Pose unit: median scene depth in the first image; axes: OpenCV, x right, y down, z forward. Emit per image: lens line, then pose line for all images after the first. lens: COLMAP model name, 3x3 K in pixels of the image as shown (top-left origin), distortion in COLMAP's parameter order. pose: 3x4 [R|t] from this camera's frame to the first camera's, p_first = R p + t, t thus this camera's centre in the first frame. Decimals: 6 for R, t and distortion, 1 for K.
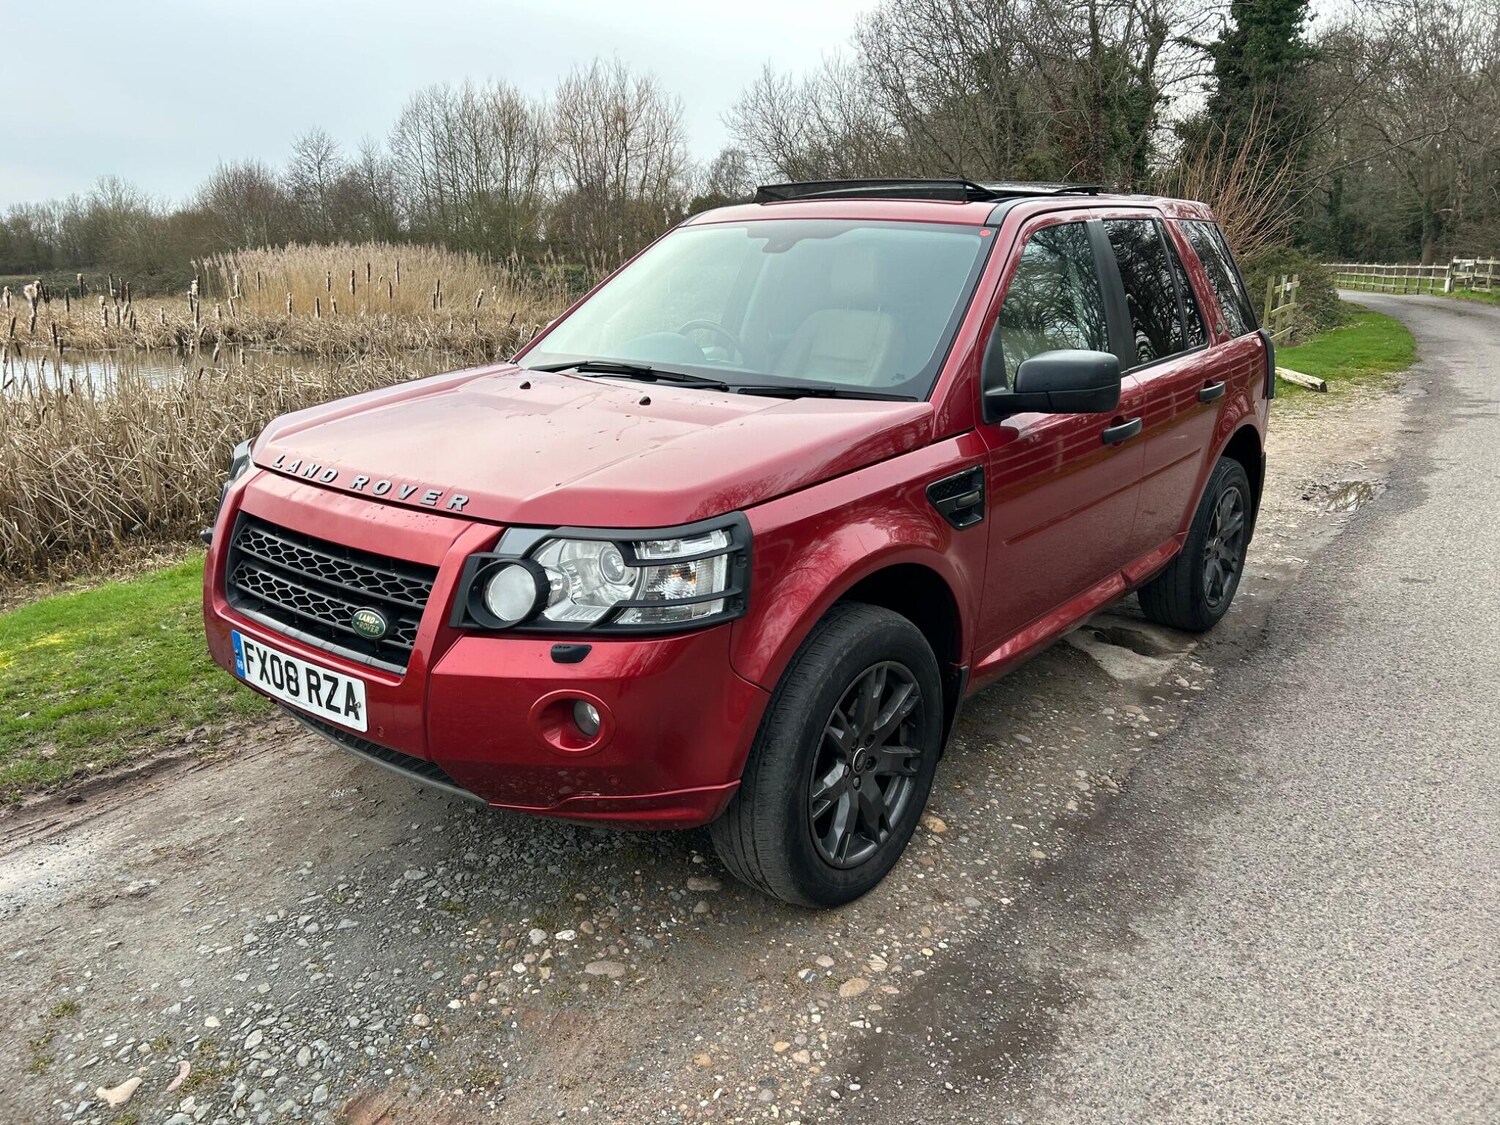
lens RADIAL K [[1136.3, 0, 750.0], [0, 1136.3, 562.5], [0, 0, 1]] dist [0.056276, -0.064576]
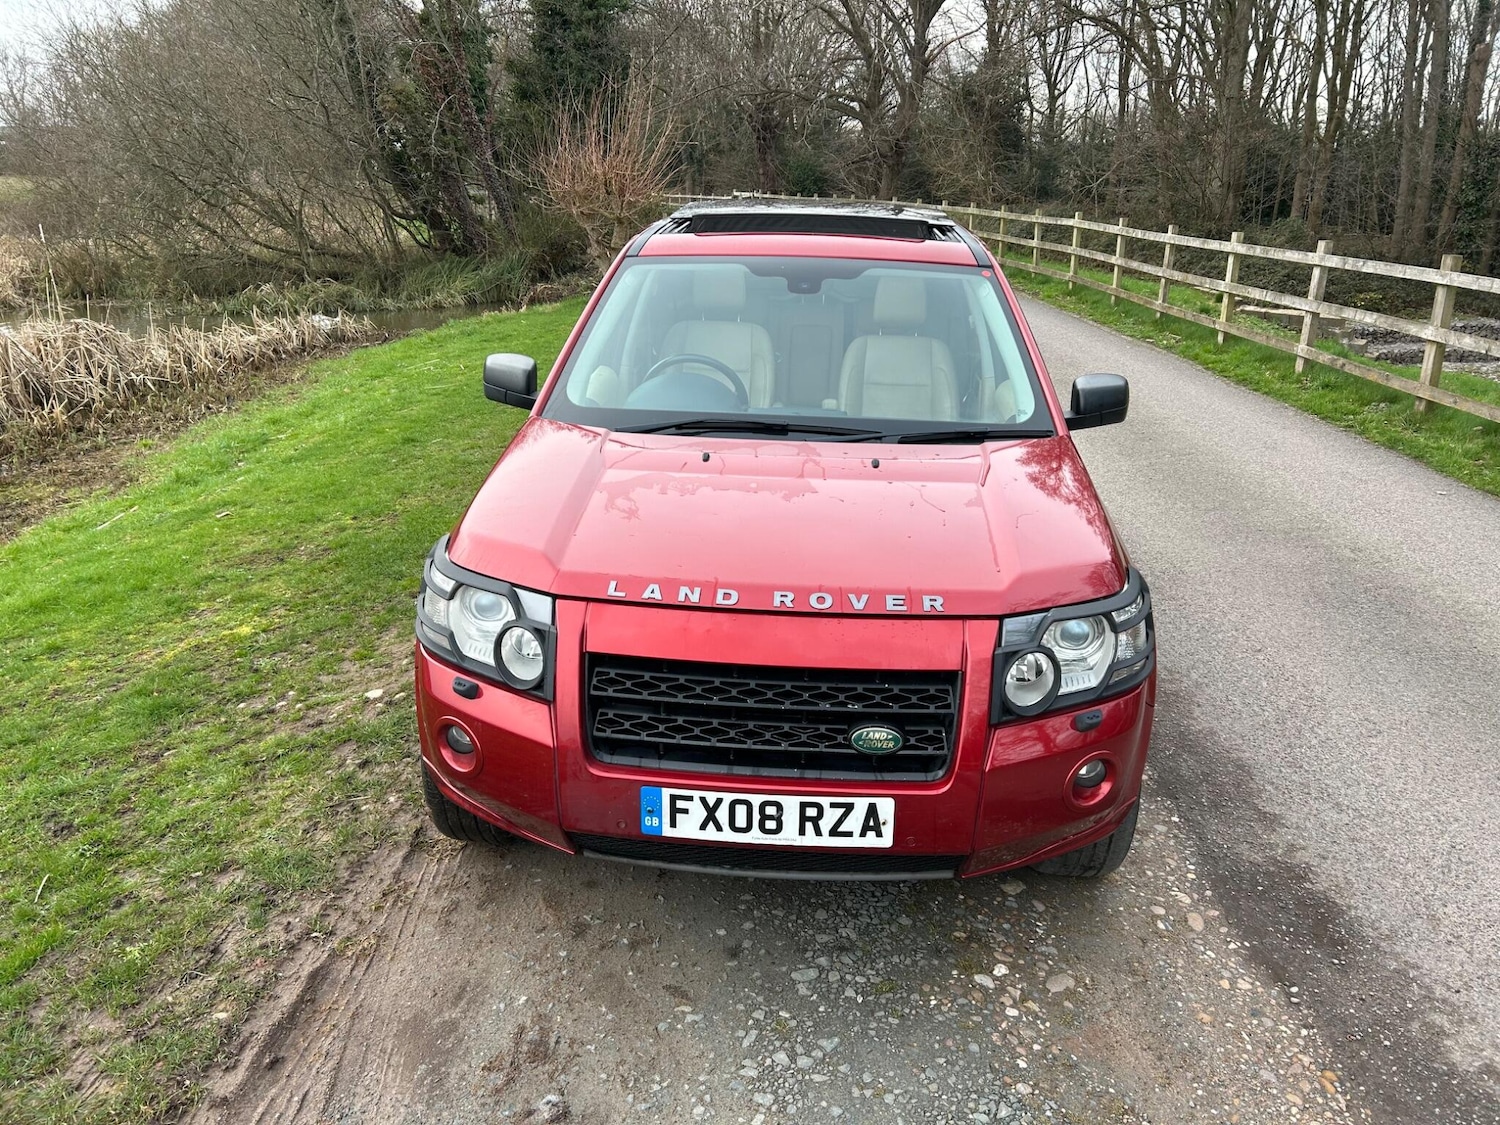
lens RADIAL K [[1140.7, 0, 768.6], [0, 1140.7, 523.2], [0, 0, 1]] dist [0.025039, -0.003296]
pose [[0.816503, -0.159764, 0.554795, -0.888437], [0.139914, 0.987061, 0.078328, -0.213947], [-0.560130, 0.013668, 0.828292, 0.214018]]
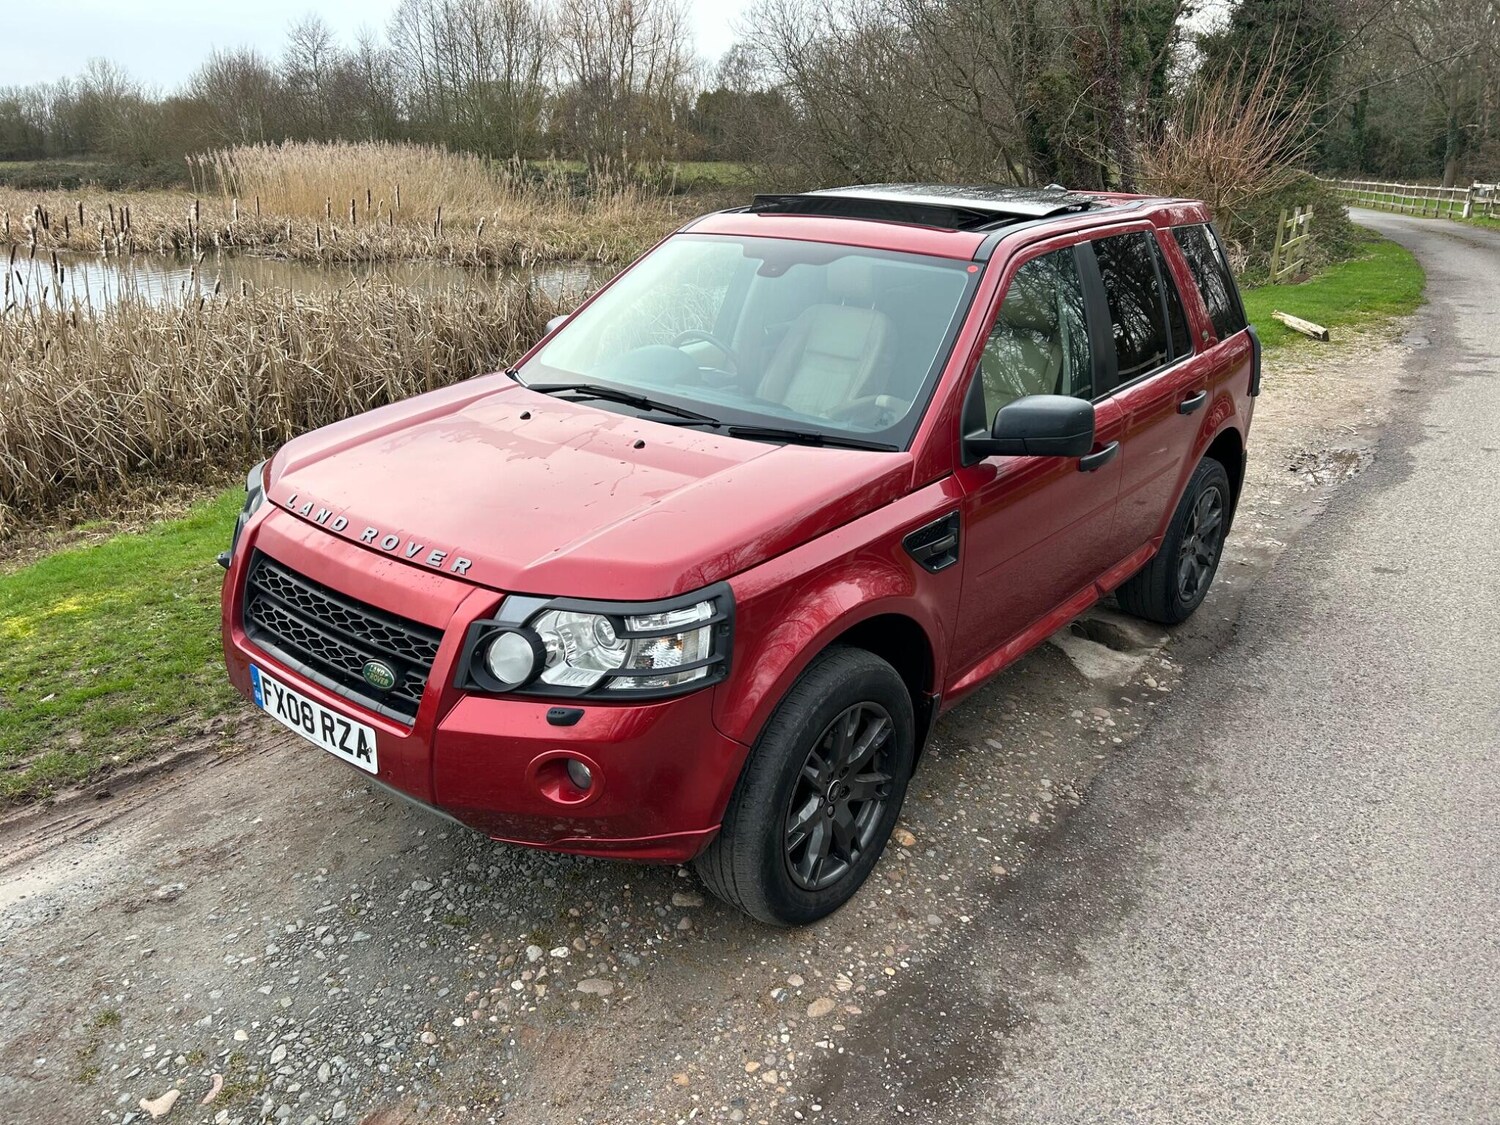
lens RADIAL K [[1136.3, 0, 750.0], [0, 1136.3, 562.5], [0, 0, 1]] dist [0.056276, -0.064576]
pose [[0.999808, 0.019584, -0.000069, 0.014009], [-0.019514, 0.996505, 0.081226, -0.140032], [0.001659, -0.081209, 0.996696, -0.062680]]
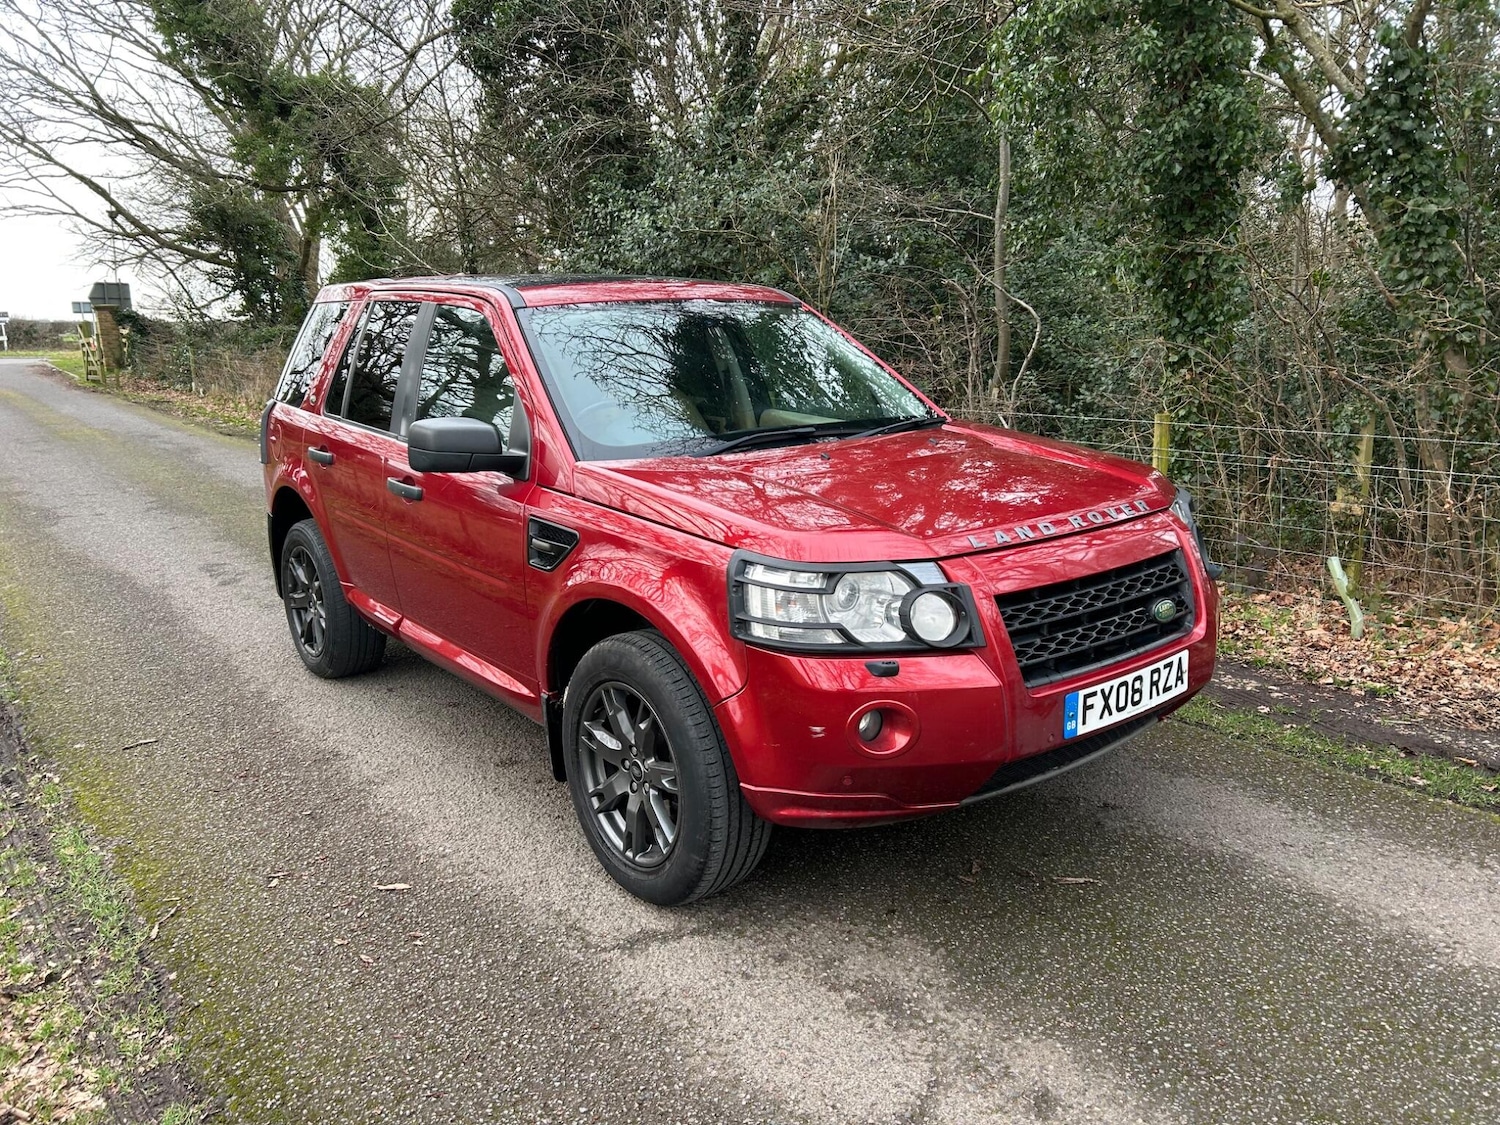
lens RADIAL K [[1147.6, 0, 750.0], [0, 1147.6, 562.5], [0, 0, 1]] dist [0.043289, -0.050111]
pose [[0.211420, -0.228122, 0.950401, -1.559307], [0.288500, 0.943621, 0.162317, -0.322171], [-0.933847, 0.239873, 0.265314, 1.025986]]
